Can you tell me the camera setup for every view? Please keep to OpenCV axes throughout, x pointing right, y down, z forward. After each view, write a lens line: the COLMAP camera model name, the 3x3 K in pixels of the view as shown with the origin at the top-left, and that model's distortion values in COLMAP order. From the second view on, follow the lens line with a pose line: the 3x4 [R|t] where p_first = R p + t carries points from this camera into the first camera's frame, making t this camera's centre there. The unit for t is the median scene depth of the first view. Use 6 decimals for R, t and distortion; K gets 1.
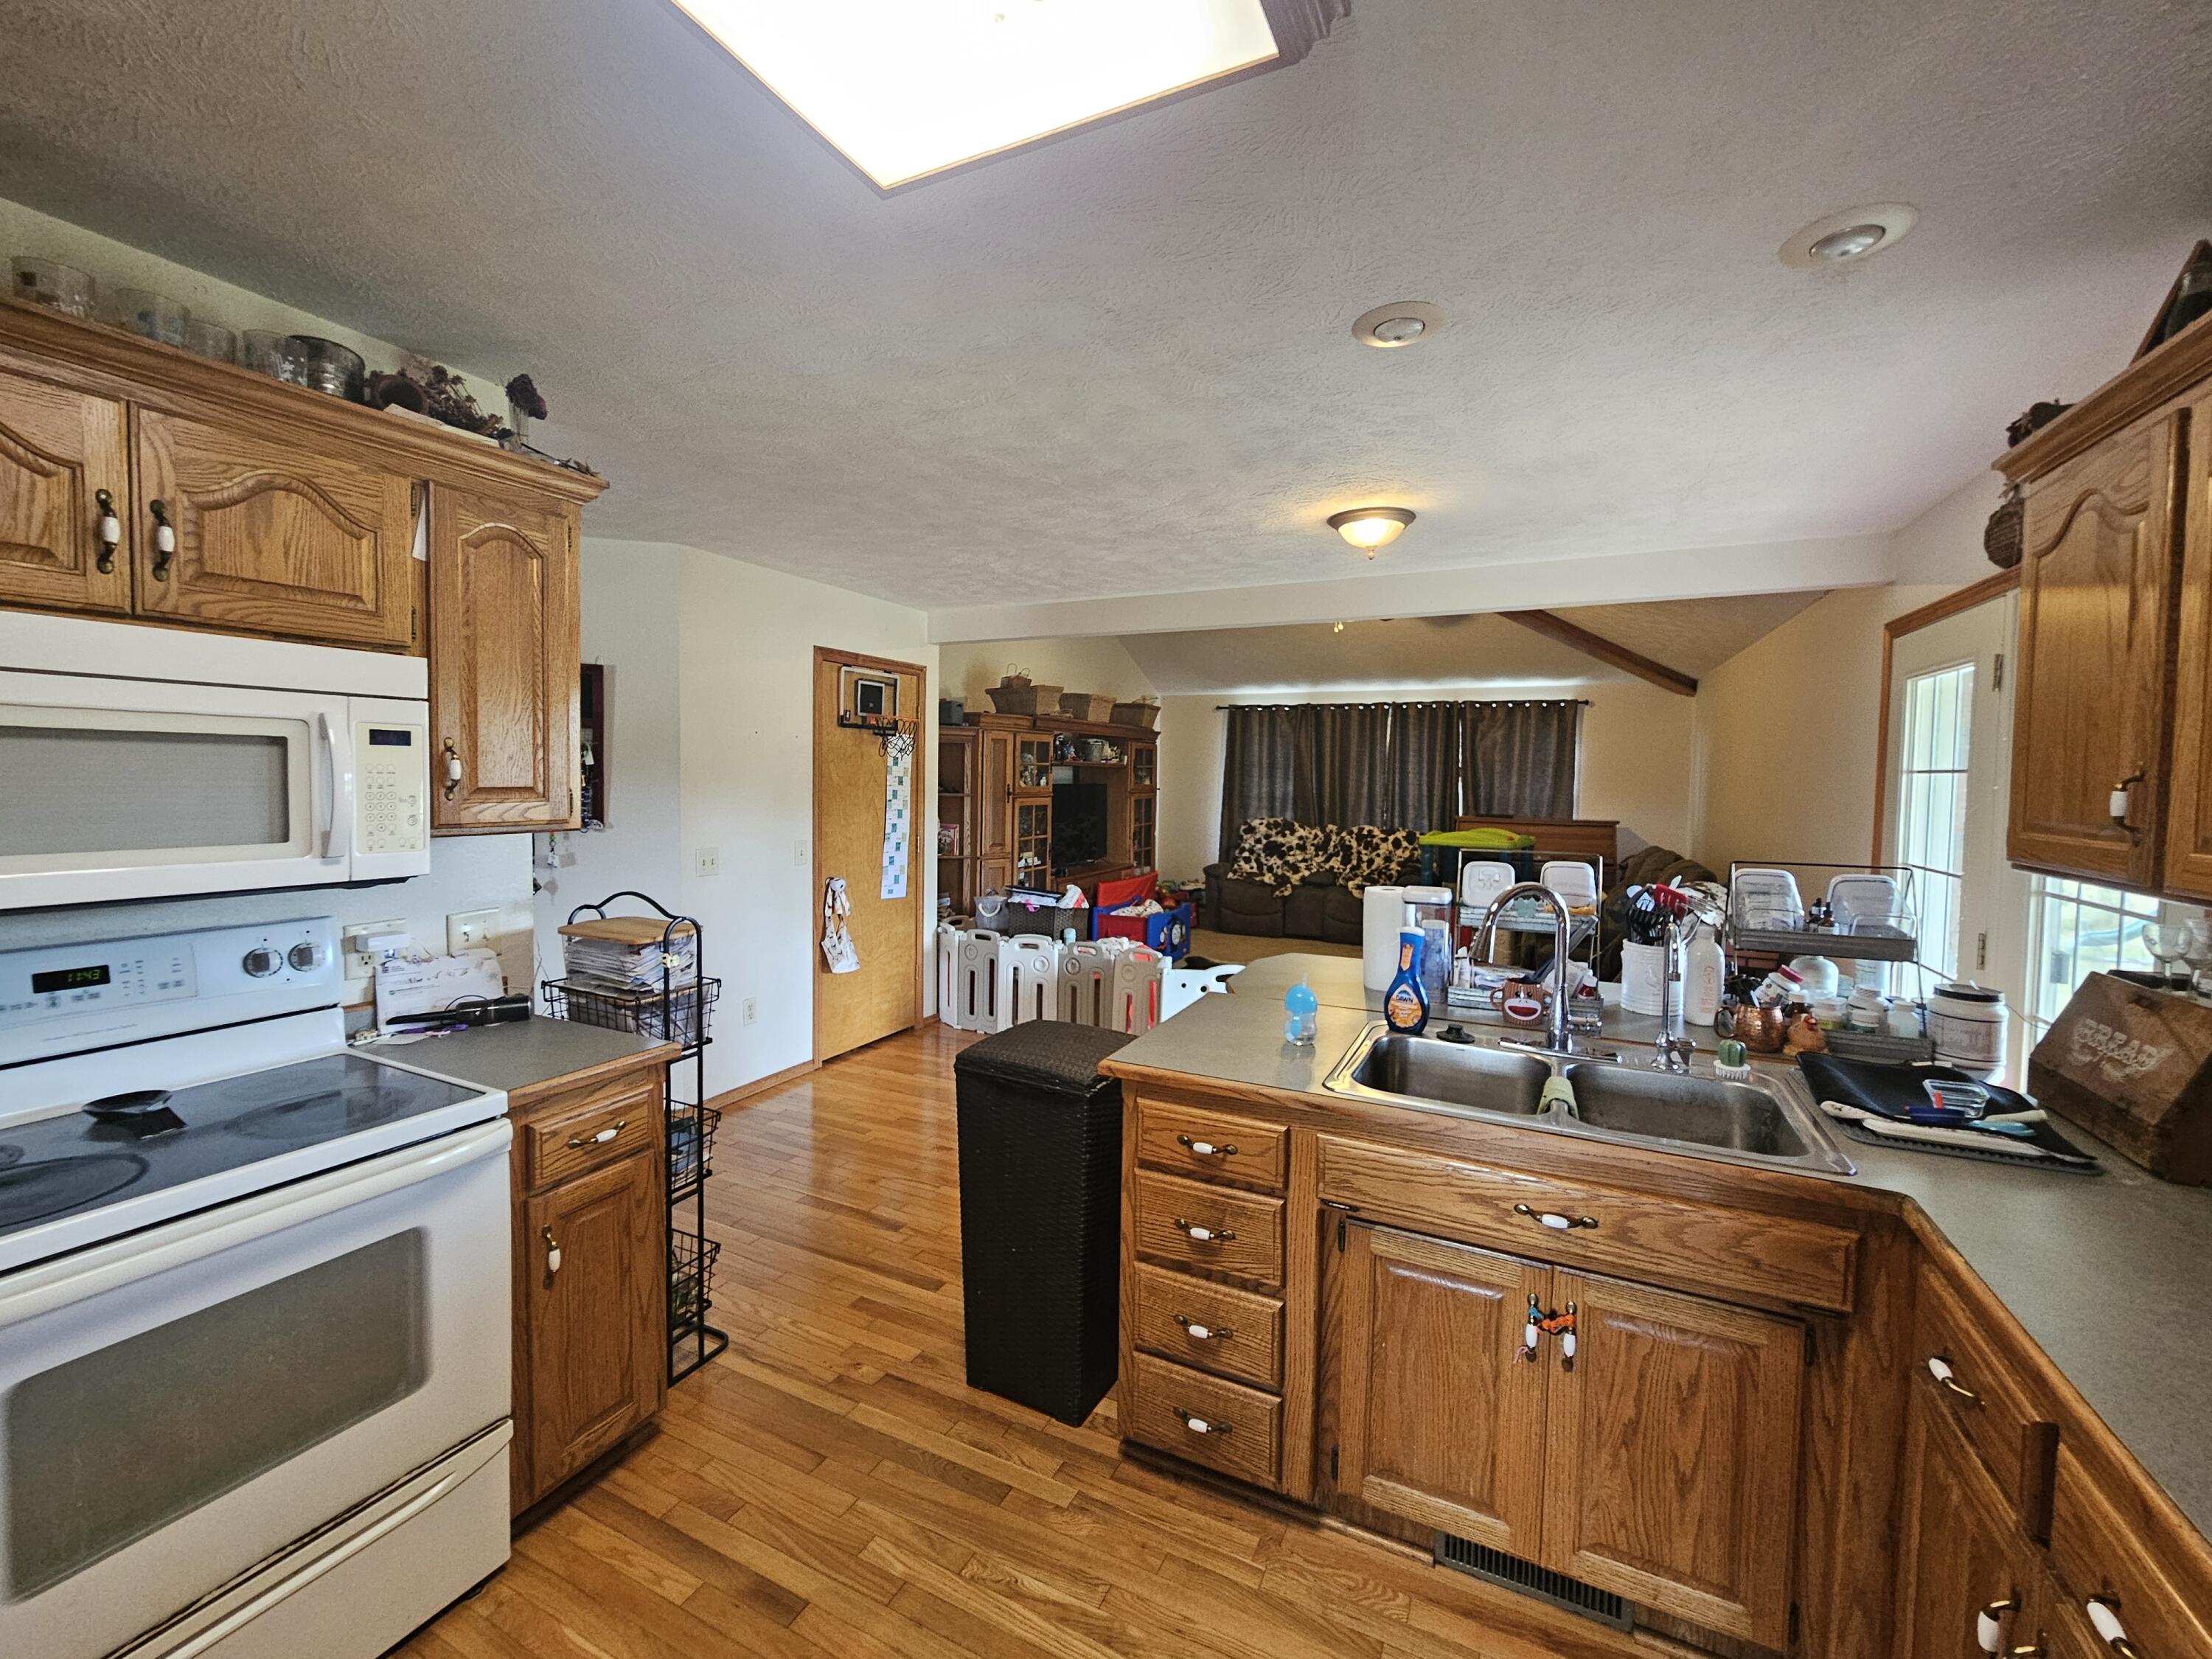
lens RADIAL K [[916.3, 0, 1109.8], [0, 916.3, 810.5], [0, 0, 1]] dist [-0.001513, -0.000088]
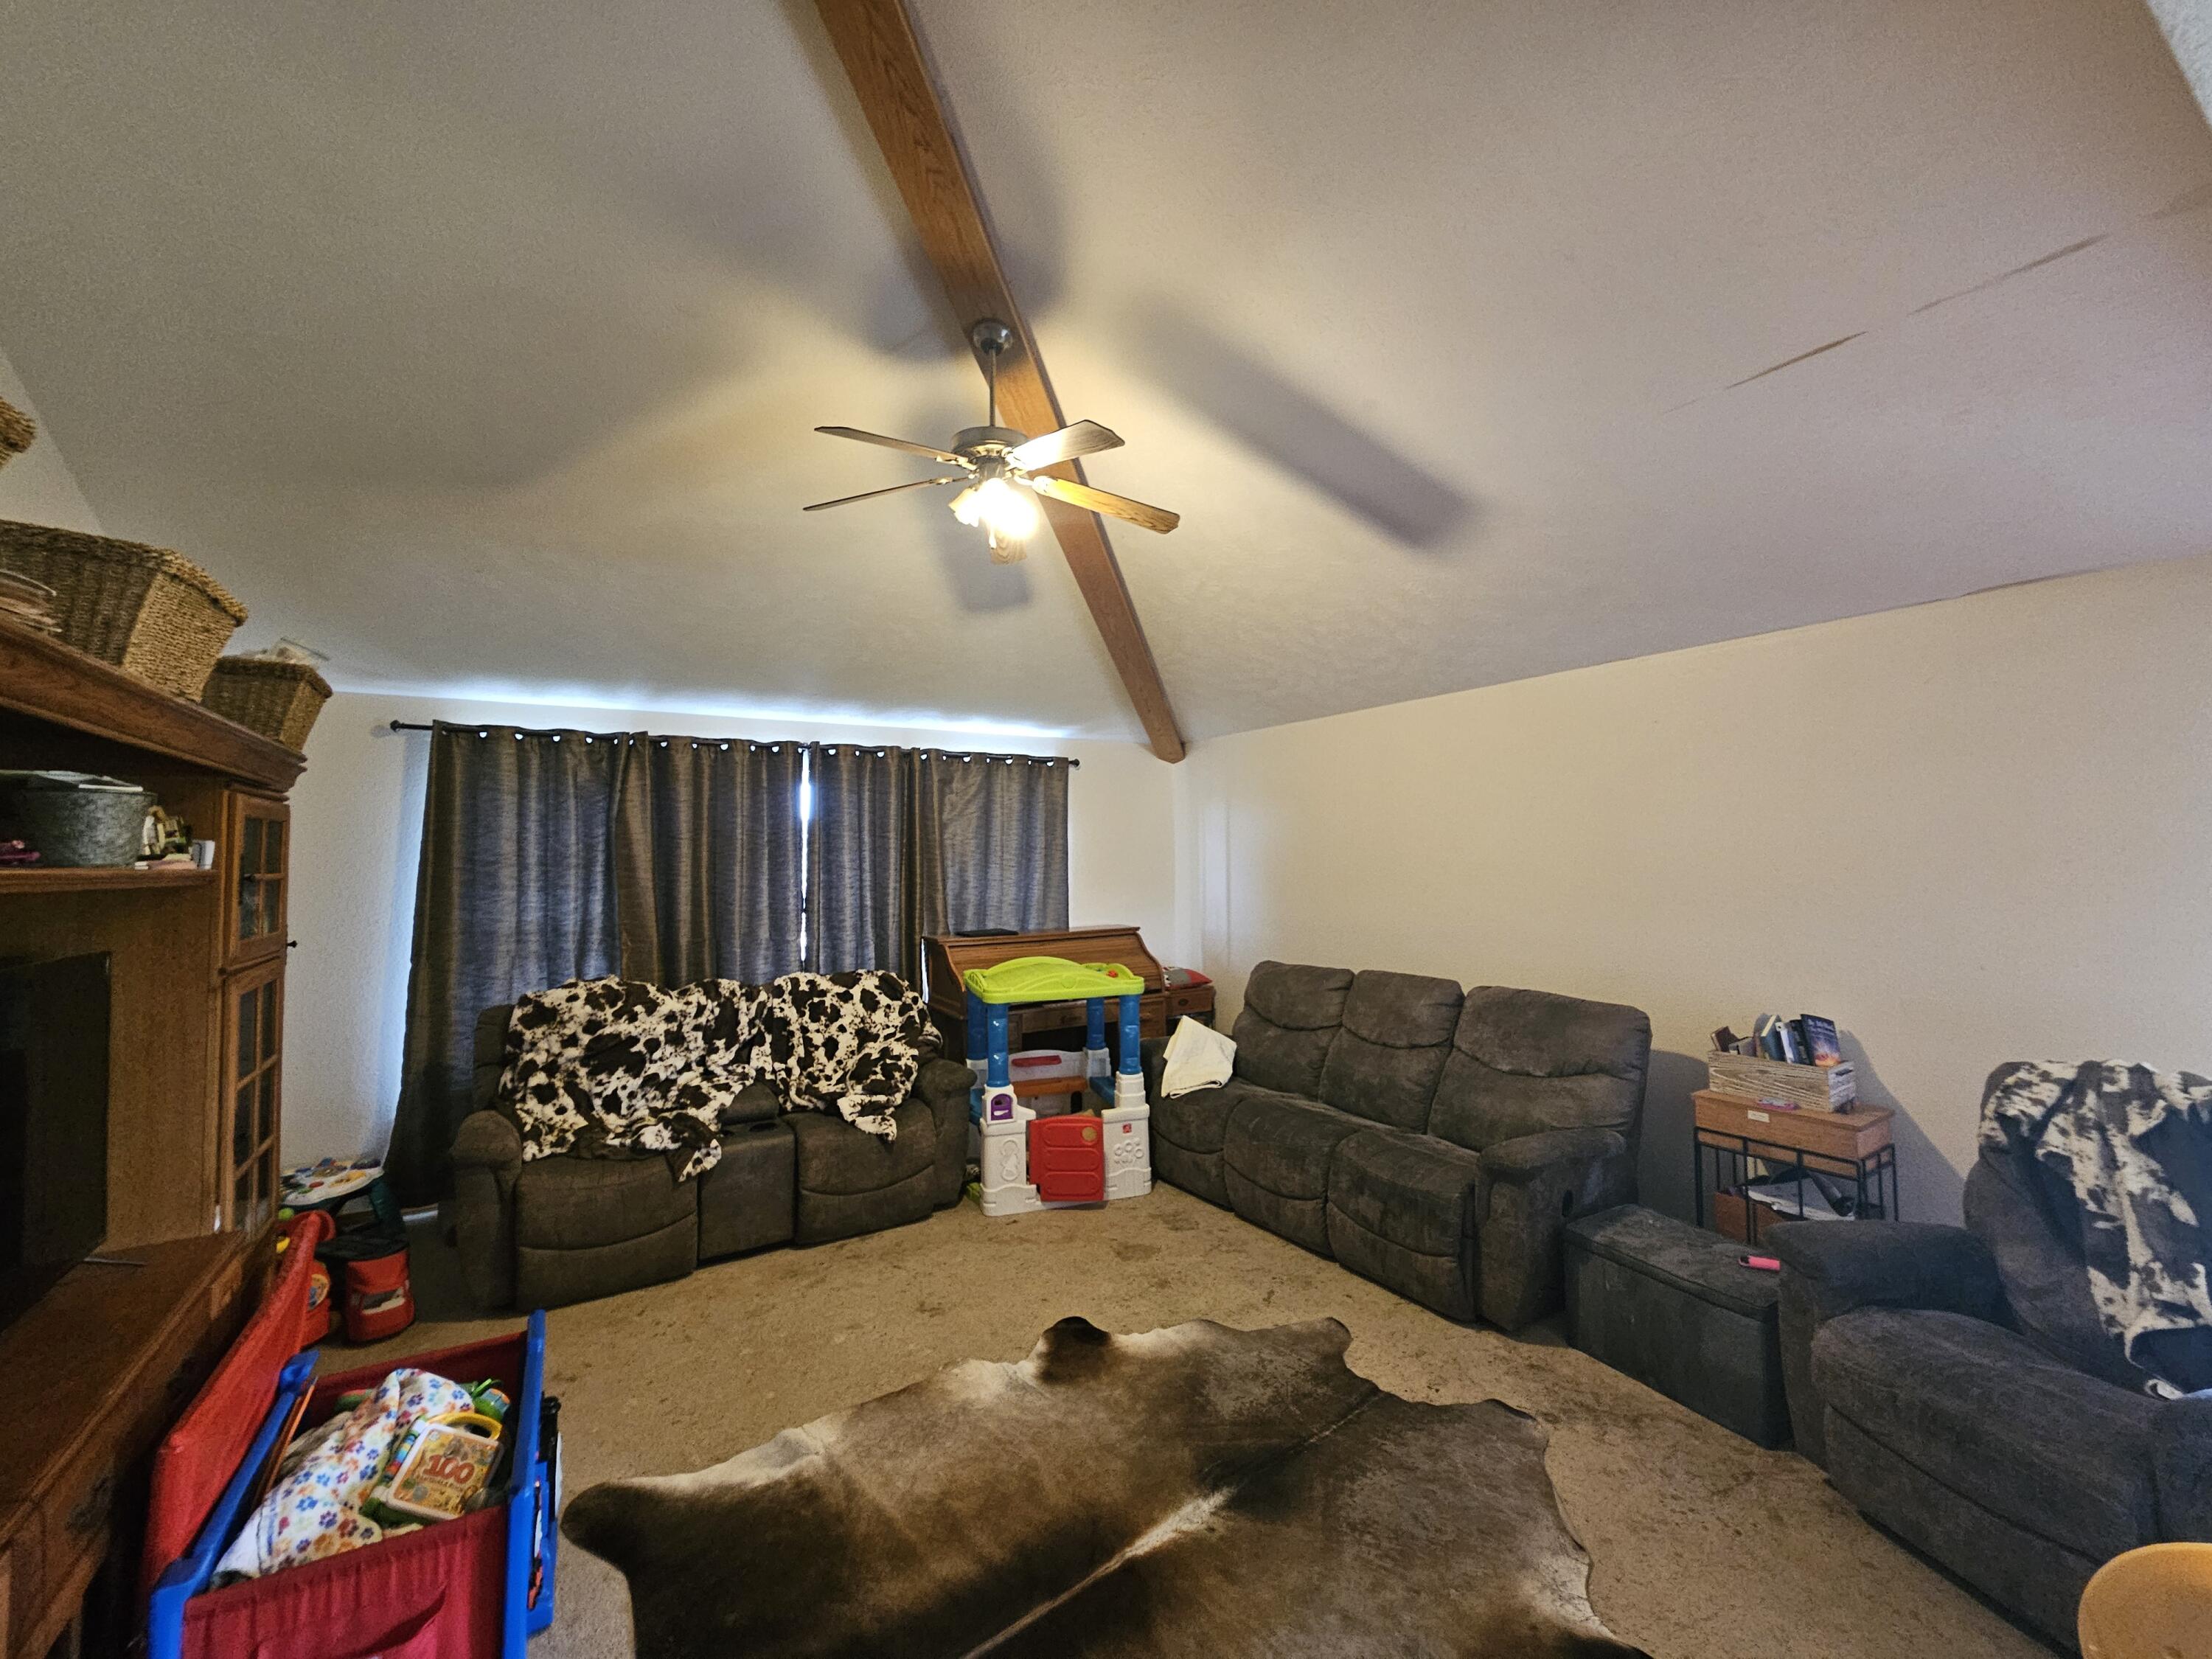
lens RADIAL K [[916.3, 0, 1109.8], [0, 916.3, 810.5], [0, 0, 1]] dist [-0.001513, -0.000088]
pose [[0.533558, 0.021577, 0.845488, -0.064961], [0.058223, 0.996366, -0.062169, -0.032042], [-0.843757, 0.082398, 0.530363, 0.558361]]
